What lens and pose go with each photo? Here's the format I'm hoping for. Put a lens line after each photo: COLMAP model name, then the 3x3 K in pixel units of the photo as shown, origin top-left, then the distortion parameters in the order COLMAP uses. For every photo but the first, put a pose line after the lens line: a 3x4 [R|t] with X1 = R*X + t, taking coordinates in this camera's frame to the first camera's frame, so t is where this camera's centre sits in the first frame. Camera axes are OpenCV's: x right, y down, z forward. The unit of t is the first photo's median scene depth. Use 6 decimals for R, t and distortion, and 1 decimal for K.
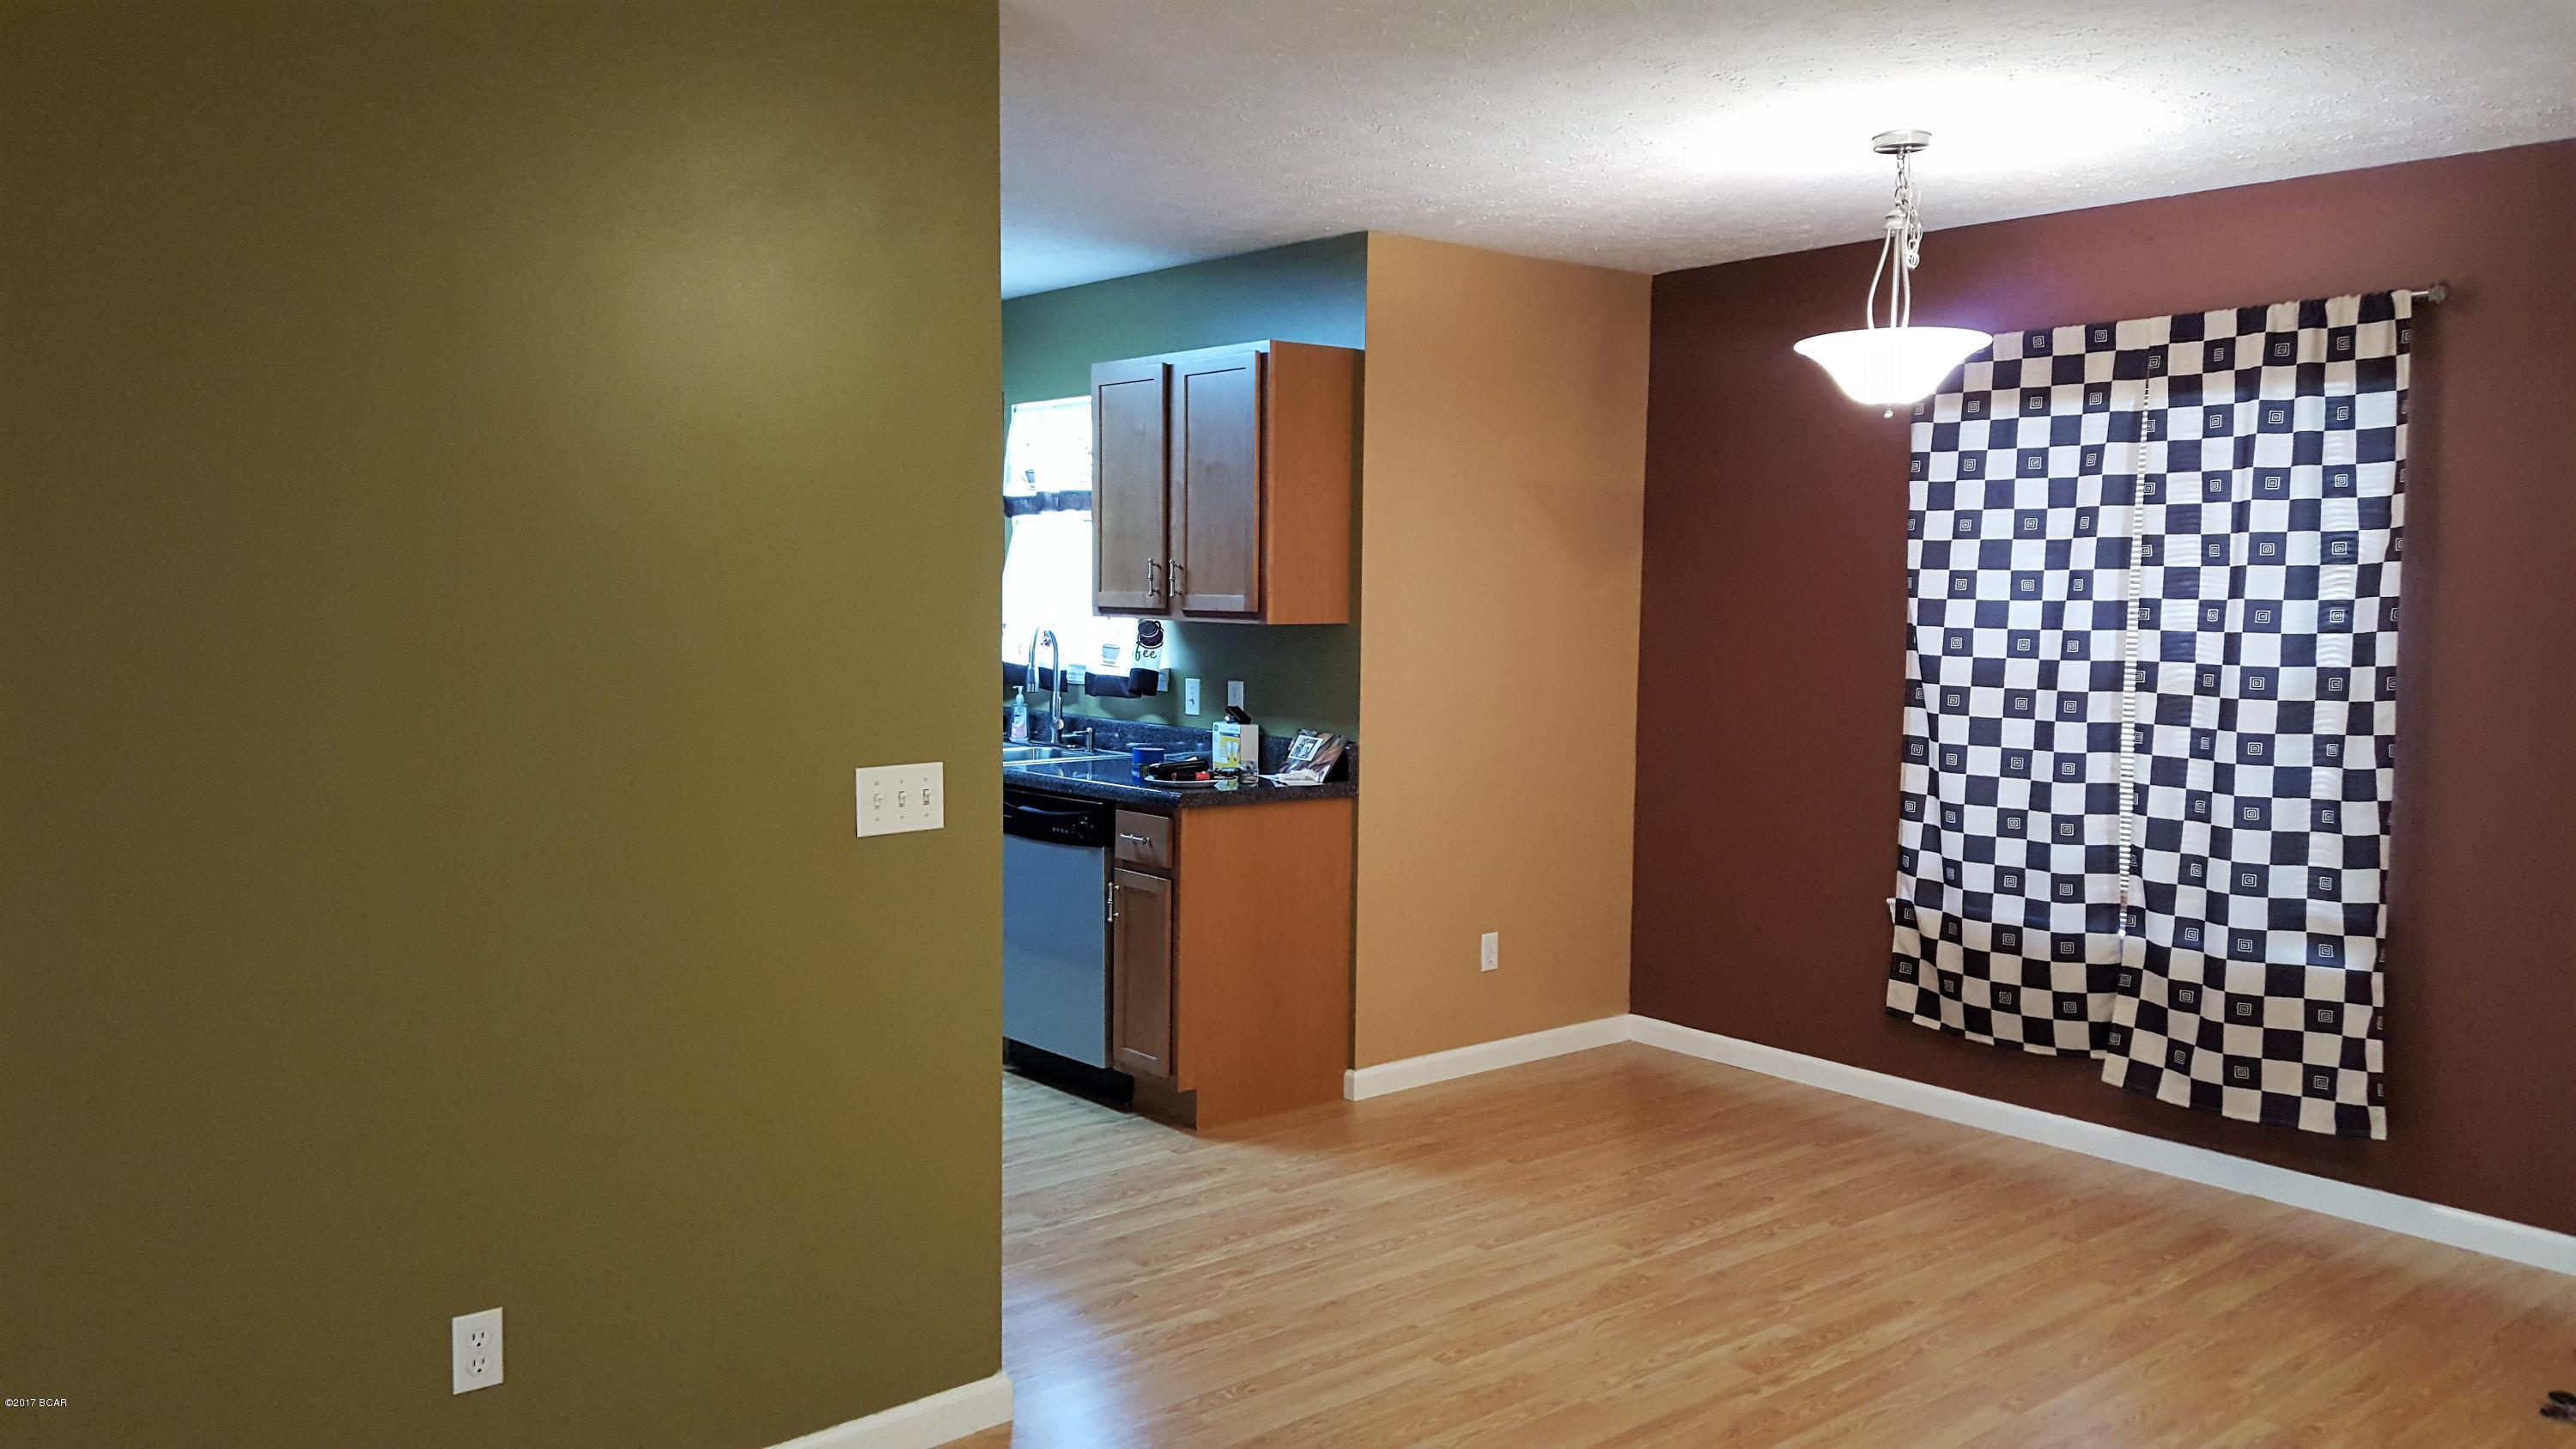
lens RADIAL K [[1928.4, 0, 1286.4], [0, 1928.4, 724.9], [0, 0, 1]] dist [0.012755, 0.002169]
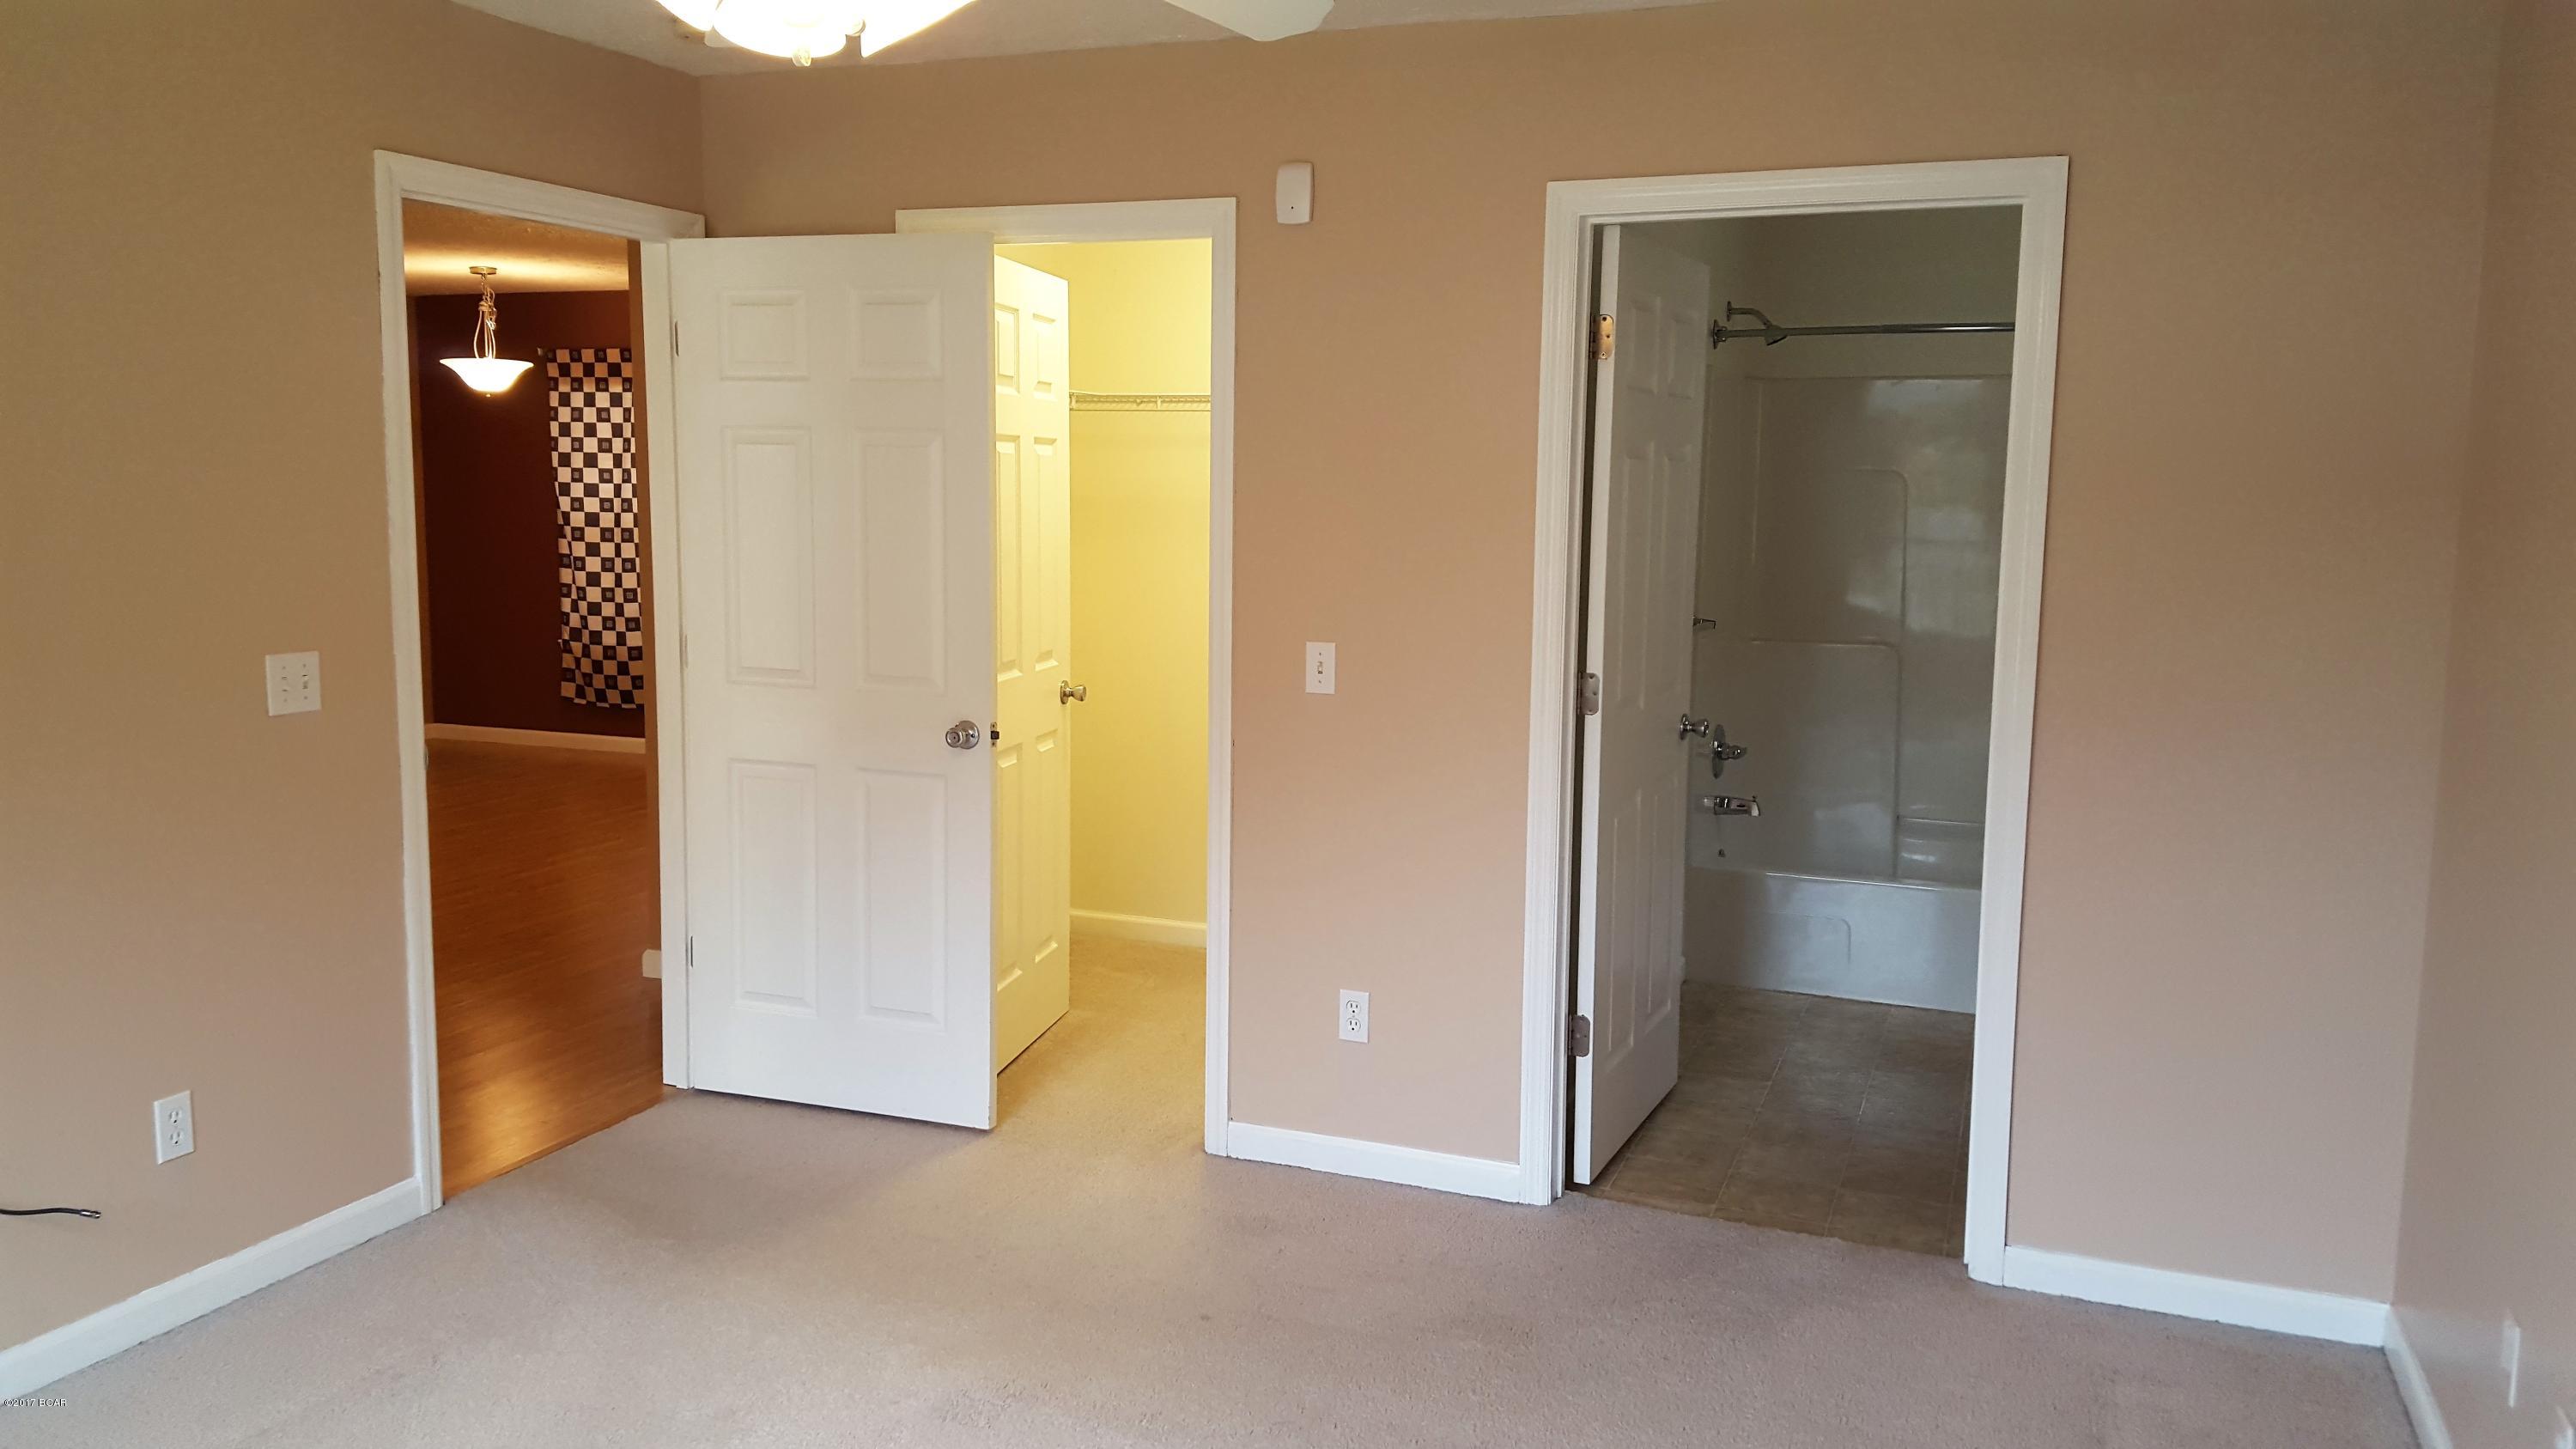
lens RADIAL K [[1928.4, 0, 1293.1], [0, 1928.4, 723.2], [0, 0, 1]] dist [0.012755, 0.002169]
pose [[0.880765, -0.060807, 0.469633, 0.050750], [0.031087, 0.997007, 0.070789, 0.062776], [-0.472532, -0.047749, 0.880019, -1.090089]]
